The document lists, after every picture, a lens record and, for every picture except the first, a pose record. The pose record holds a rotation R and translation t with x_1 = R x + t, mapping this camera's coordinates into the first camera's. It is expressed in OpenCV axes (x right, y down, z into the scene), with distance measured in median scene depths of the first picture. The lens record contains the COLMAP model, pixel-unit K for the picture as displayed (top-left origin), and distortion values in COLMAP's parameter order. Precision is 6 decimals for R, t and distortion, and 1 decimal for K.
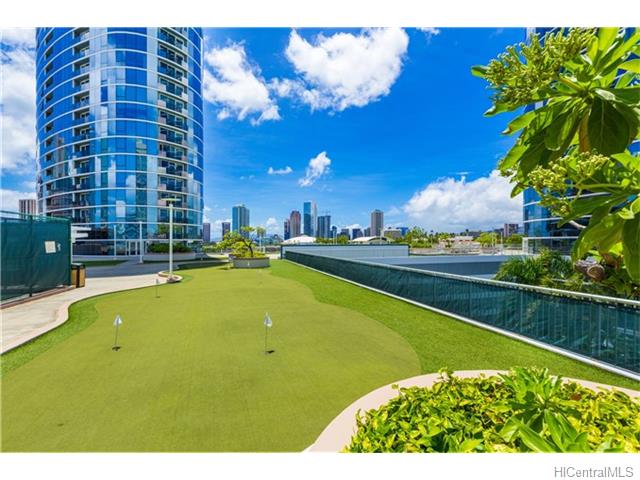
lens RADIAL K [[286.2, 0, 320.0], [0, 286.2, 240.0], [0, 0, 1]] dist [-0.000037, -0.000011]
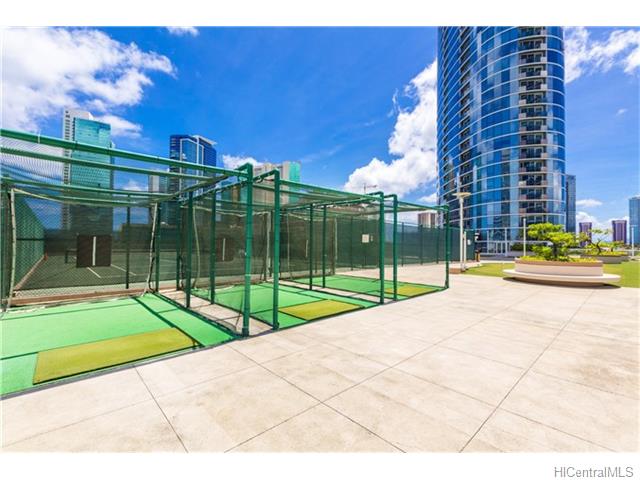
lens RADIAL K [[286.2, 0, 320.0], [0, 286.2, 240.0], [0, 0, 1]] dist [-0.000037, -0.000011]
pose [[0.404008, -0.005823, -0.914737, 0.200971], [-0.000432, 0.999978, -0.006557, 0.001962], [0.914755, 0.003044, 0.403997, -0.262024]]
